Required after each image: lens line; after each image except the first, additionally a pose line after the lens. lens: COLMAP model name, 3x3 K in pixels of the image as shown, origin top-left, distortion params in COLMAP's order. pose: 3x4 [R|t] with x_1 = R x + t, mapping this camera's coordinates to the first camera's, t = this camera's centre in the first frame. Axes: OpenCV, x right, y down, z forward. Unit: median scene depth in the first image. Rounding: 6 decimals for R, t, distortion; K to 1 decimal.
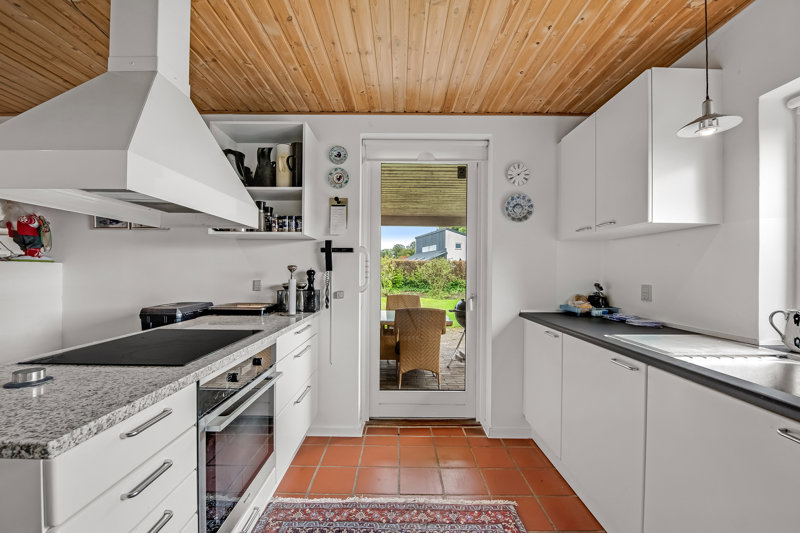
lens RADIAL K [[328.2, 0, 400.4], [0, 328.2, 266.3], [0, 0, 1]] dist [-0.004396, -0.000130]
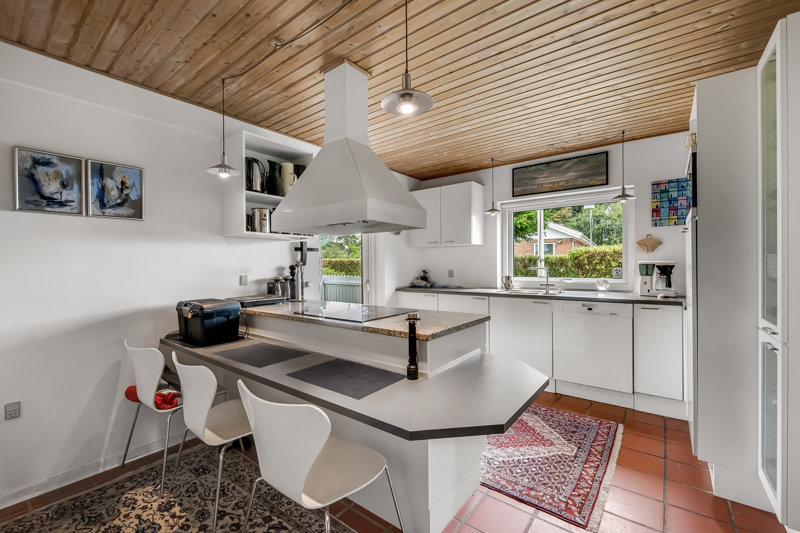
lens RADIAL K [[334.3, 0, 403.1], [0, 334.3, 263.0], [0, 0, 1]] dist [-0.003948, 0.000048]
pose [[0.610048, -0.007812, 0.792326, -0.998664], [-0.002345, 0.999929, 0.011665, -0.012796], [-0.792361, -0.008974, 0.609986, -0.090889]]
